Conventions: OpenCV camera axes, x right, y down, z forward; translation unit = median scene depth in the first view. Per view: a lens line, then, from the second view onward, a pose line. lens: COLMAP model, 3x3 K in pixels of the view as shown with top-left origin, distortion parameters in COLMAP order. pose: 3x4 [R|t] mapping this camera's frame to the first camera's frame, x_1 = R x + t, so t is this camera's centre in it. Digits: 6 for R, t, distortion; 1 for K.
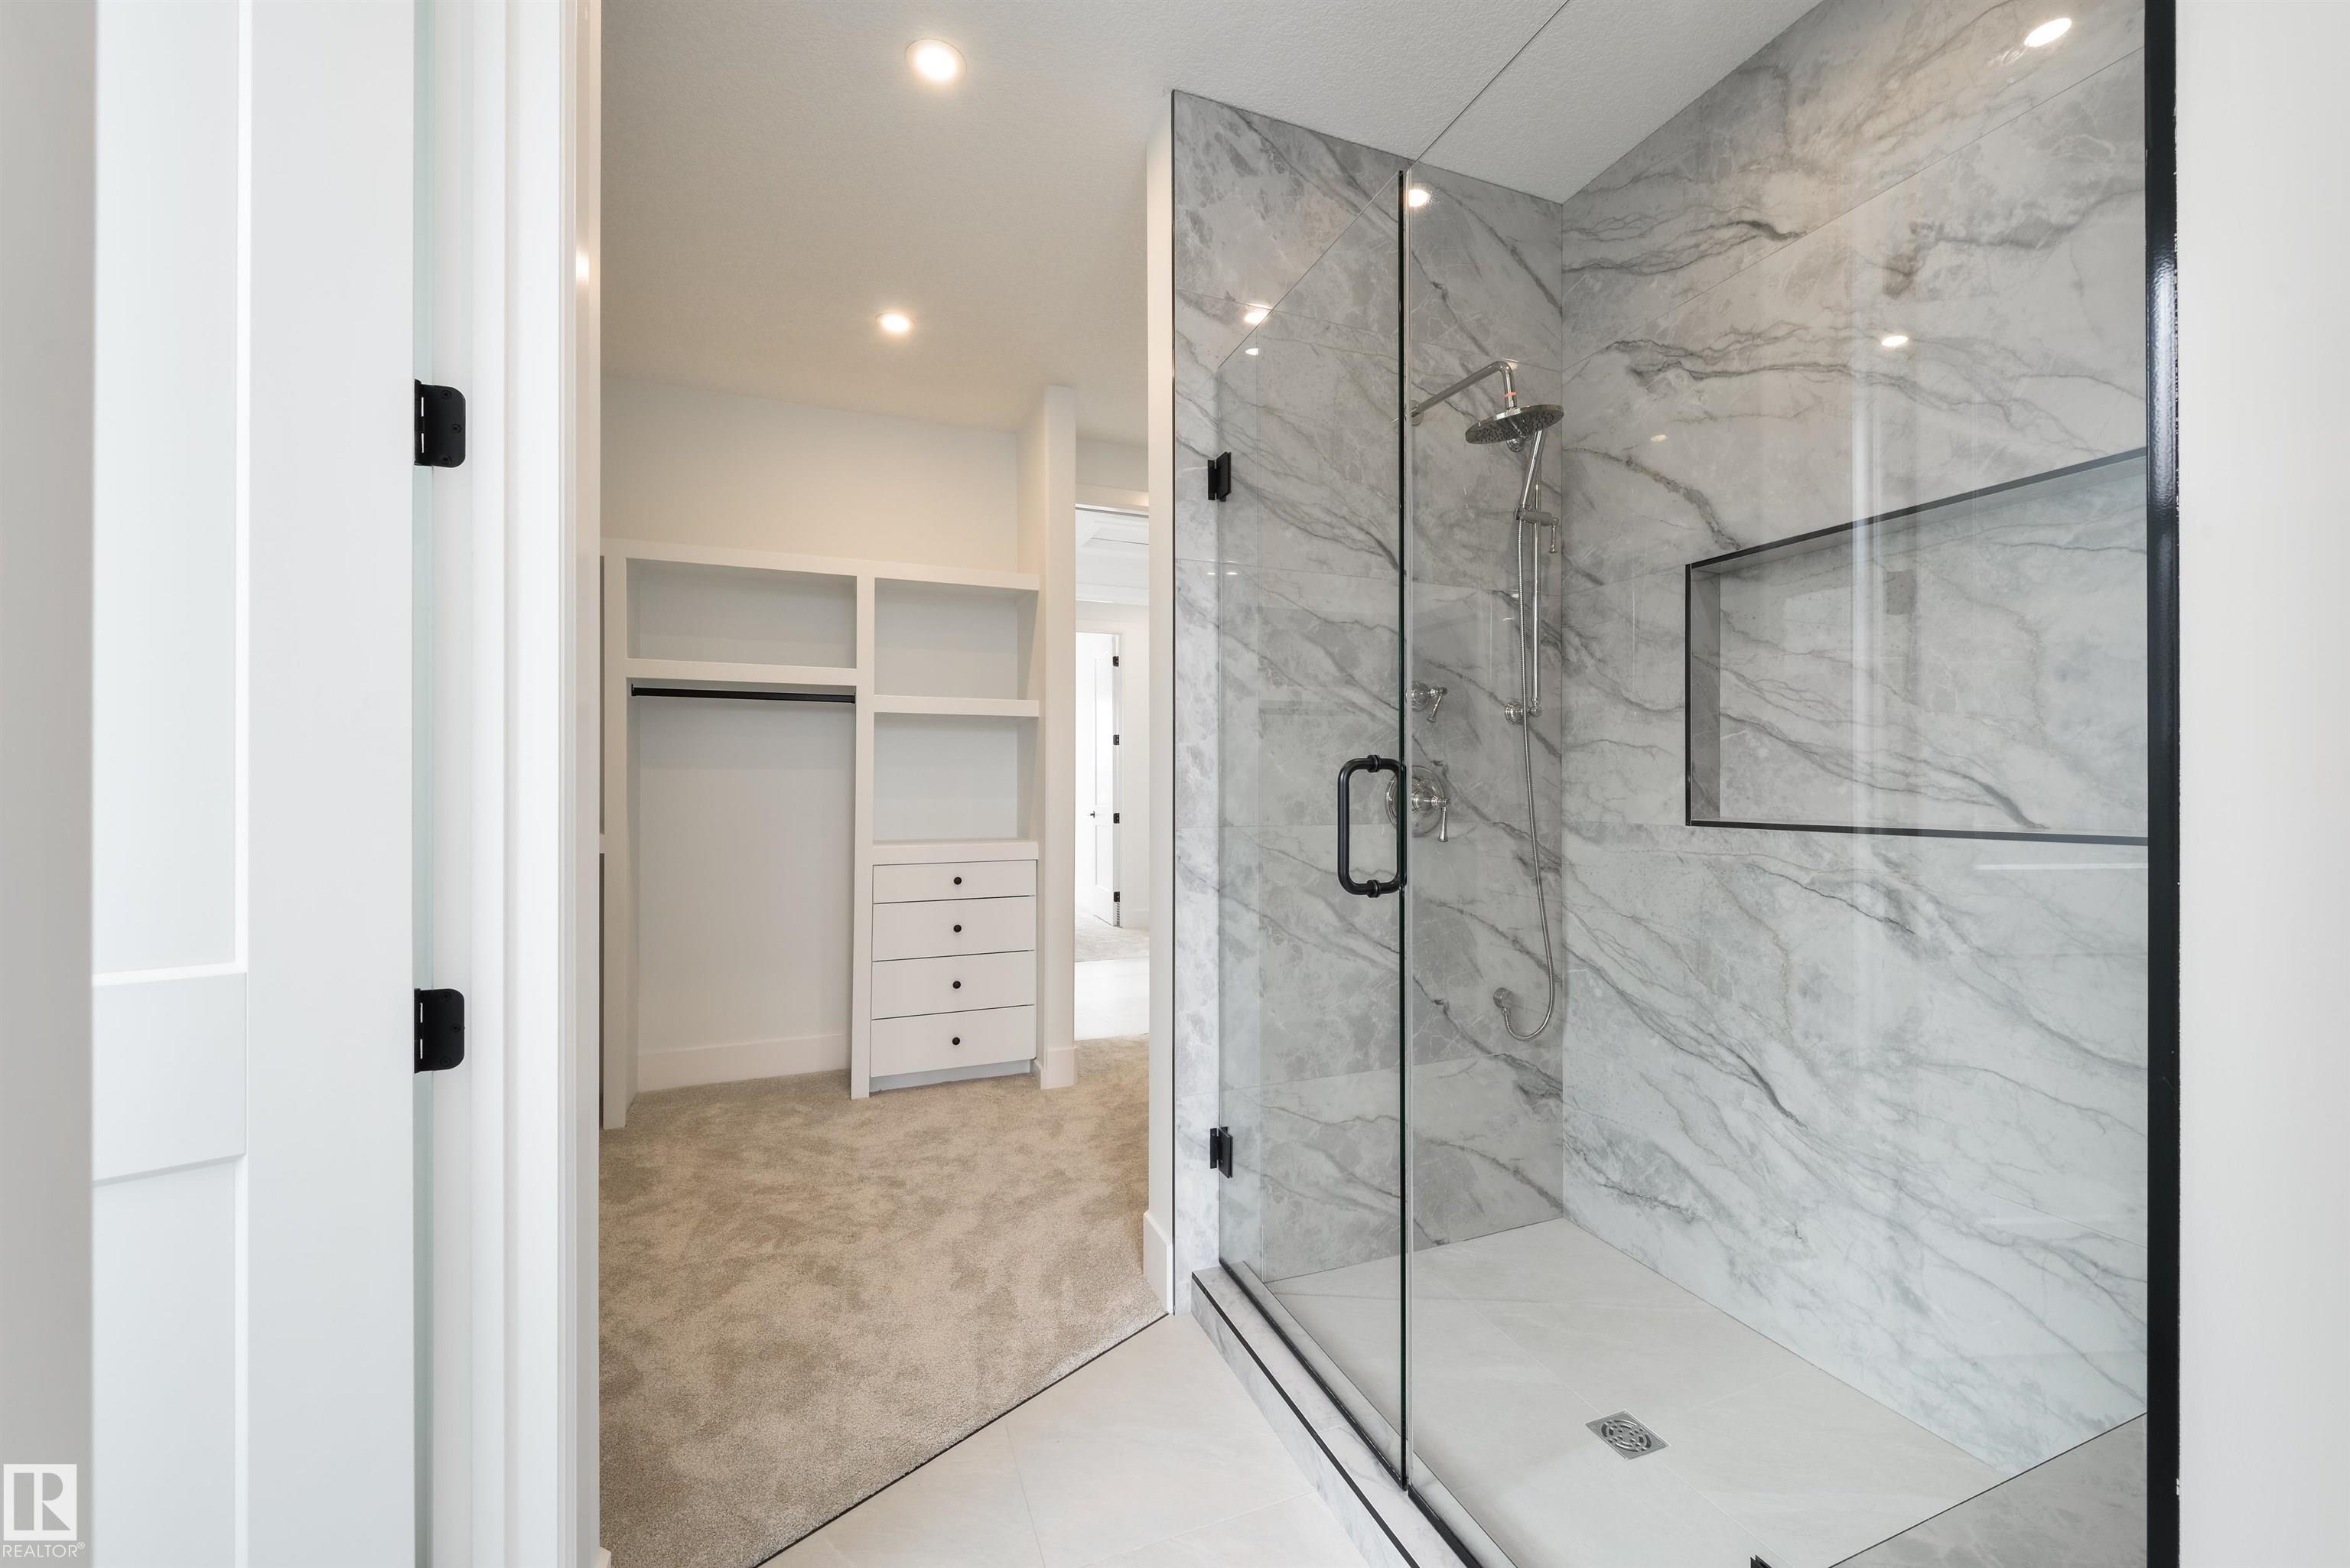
lens RADIAL K [[916.8, 0, 1199.1], [0, 916.8, 783.4], [0, 0, 1]] dist [0.003544, -0.002301]
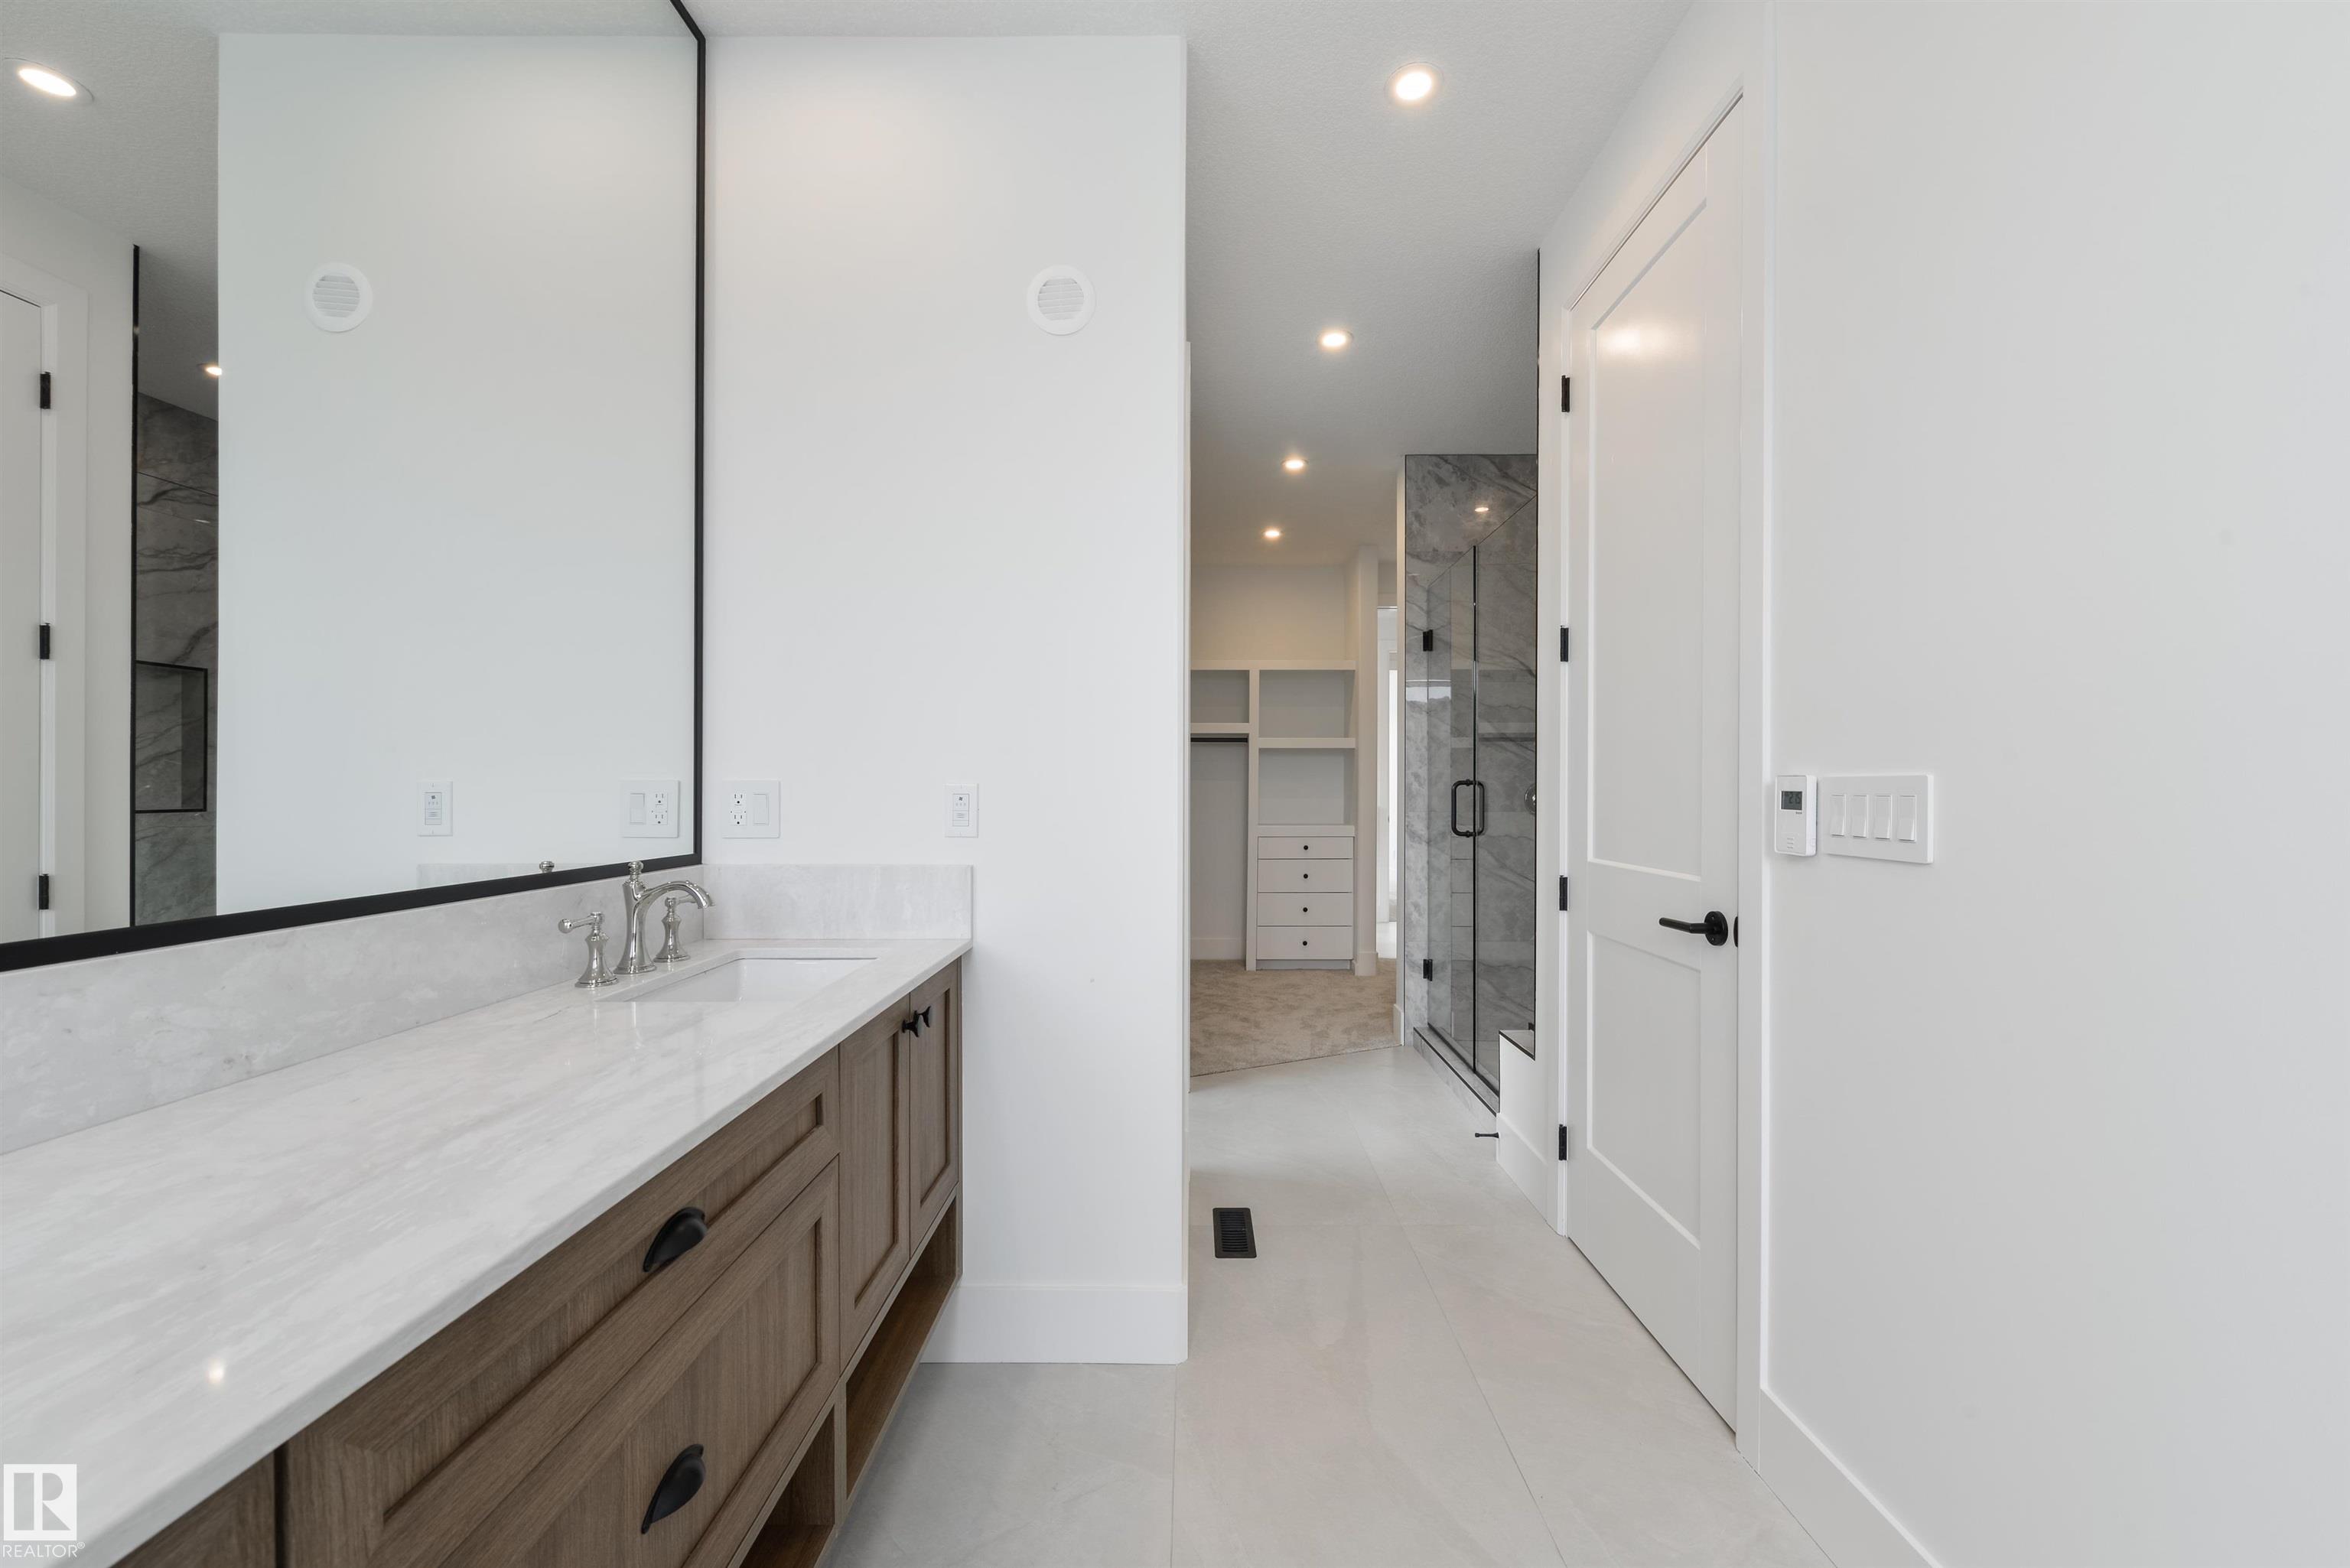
lens RADIAL K [[916.8, 0, 1167.9], [0, 916.8, 795.6], [0, 0, 1]] dist [0.003544, -0.002301]
pose [[0.914534, 0.003957, -0.404490, 0.214311], [-0.000744, 0.999967, 0.008101, -0.002882], [0.404509, -0.007107, 0.914506, -0.741782]]
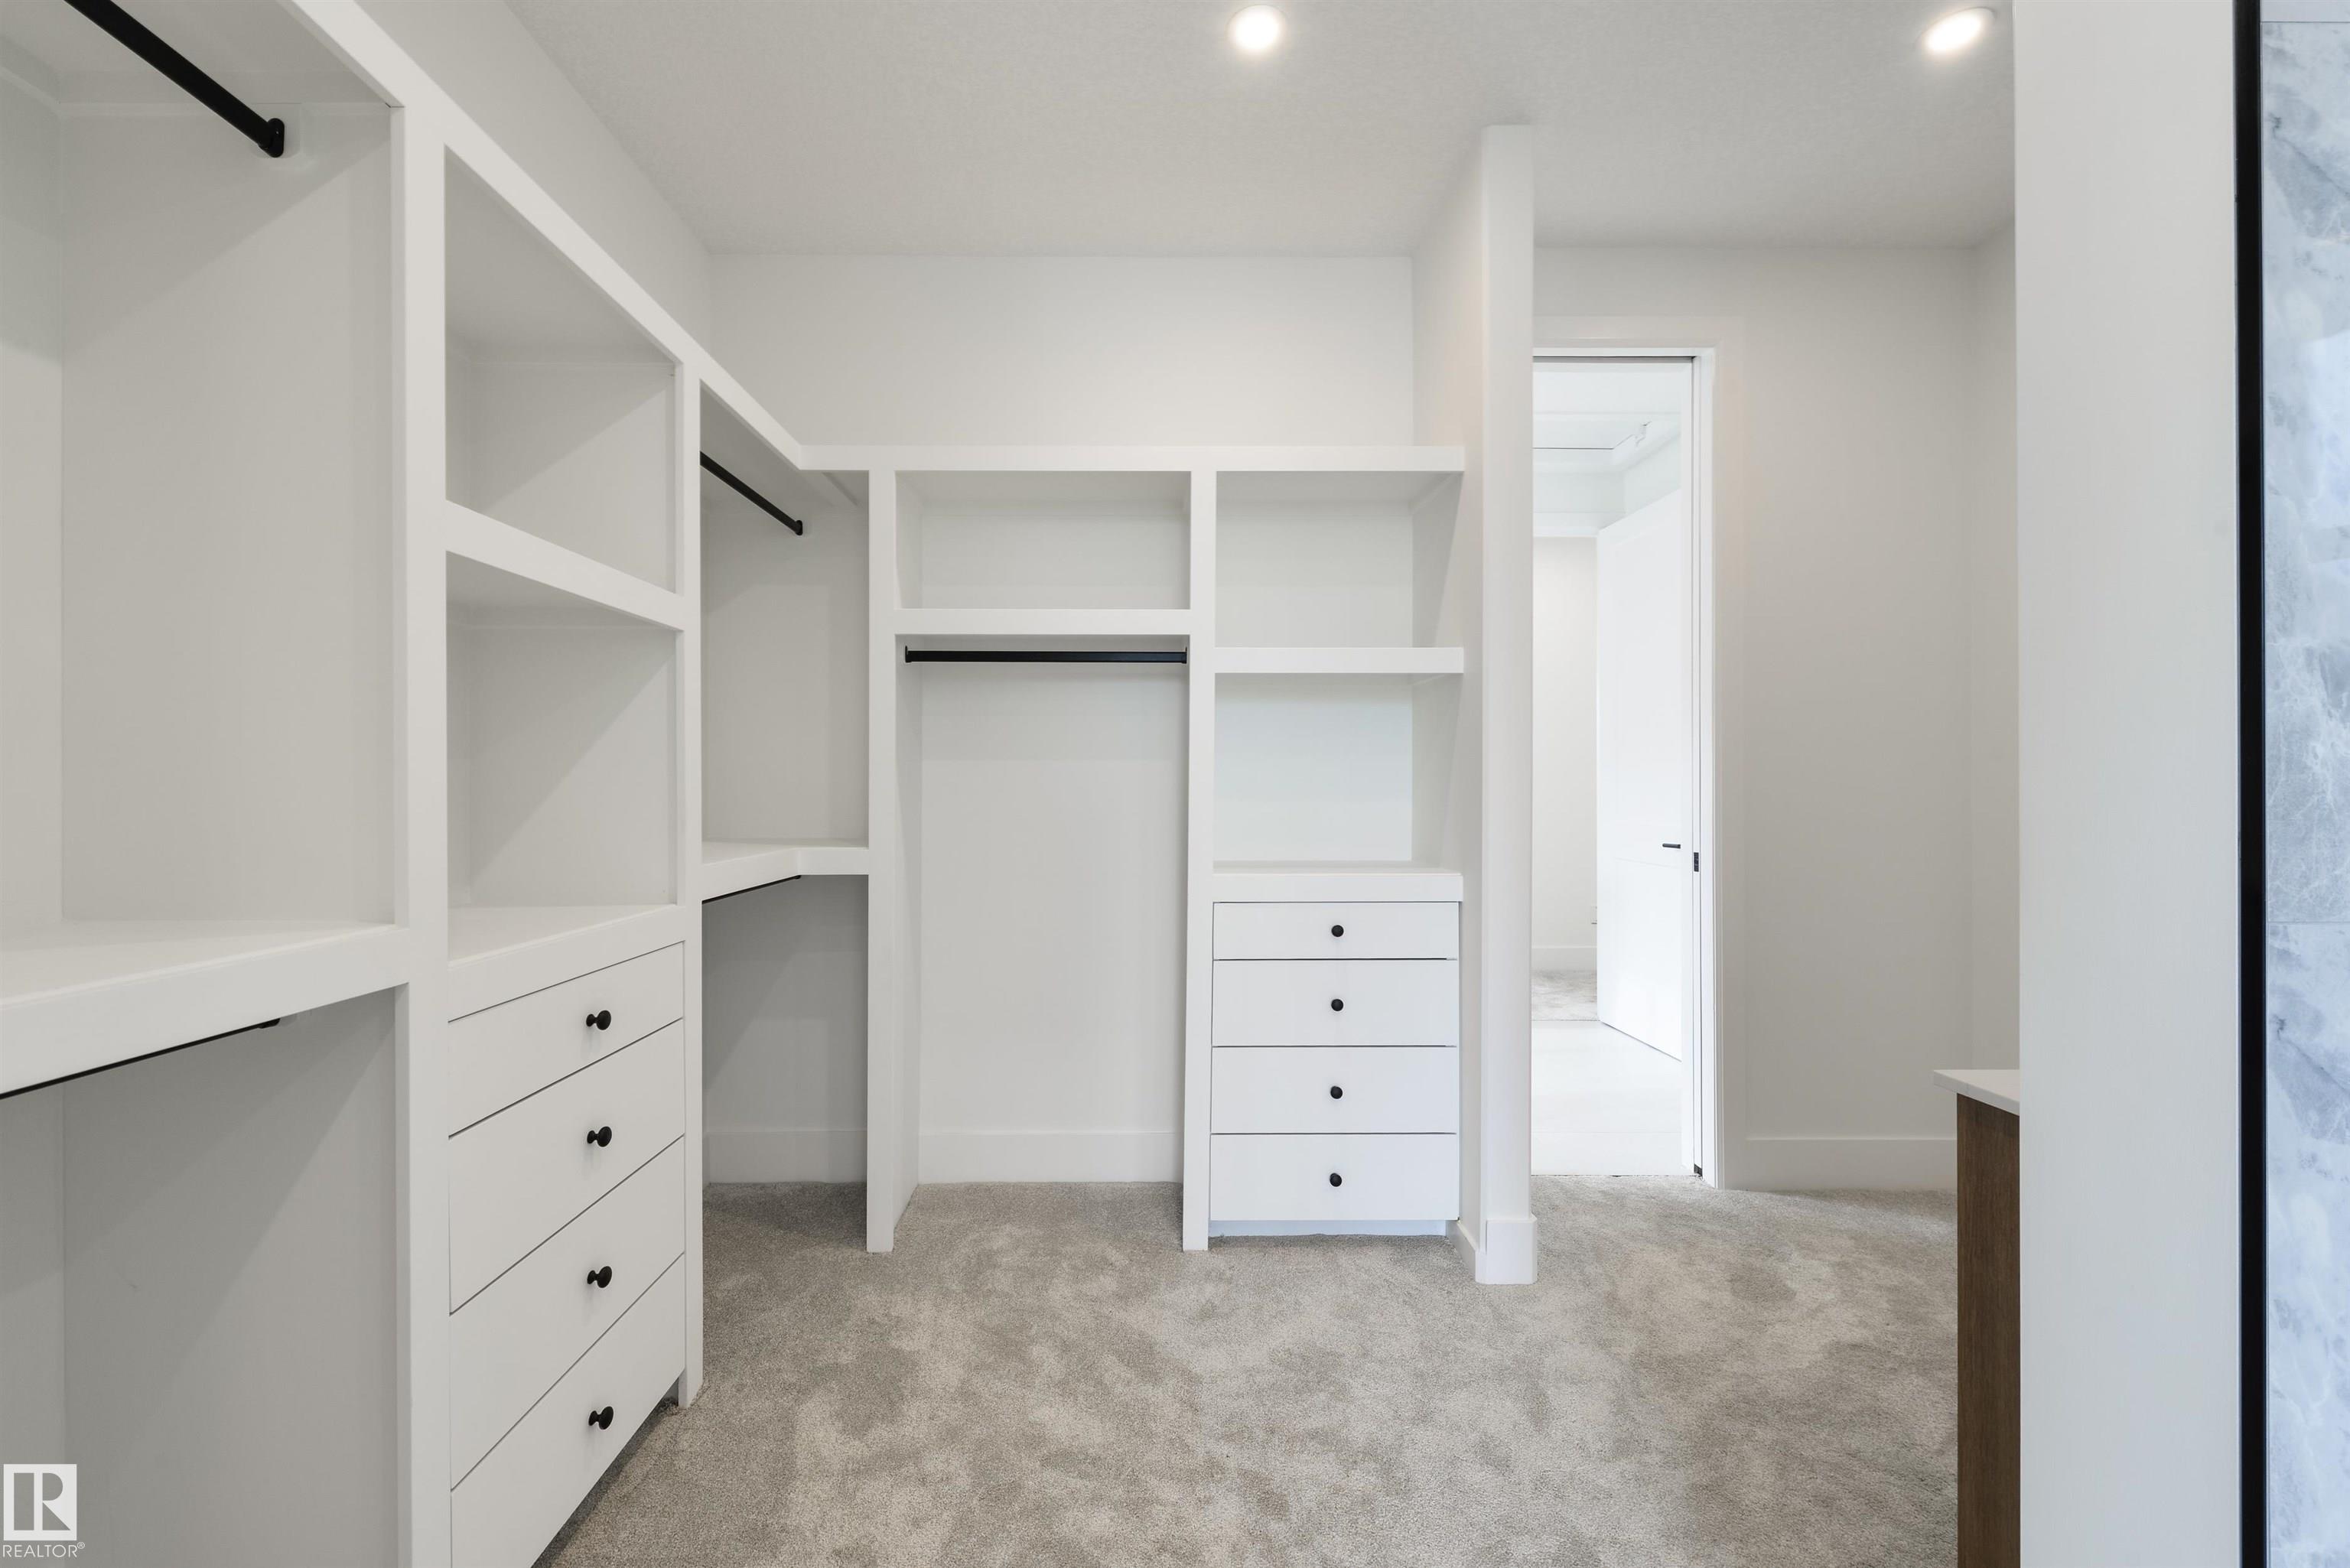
lens RADIAL K [[916.8, 0, 1166.4], [0, 916.8, 792.3], [0, 0, 1]] dist [0.003544, -0.002301]
pose [[0.938157, 0.005340, -0.346168, -0.180778], [-0.001715, 0.999940, 0.010778, 0.002360], [0.346205, -0.009518, 0.938111, 0.417323]]
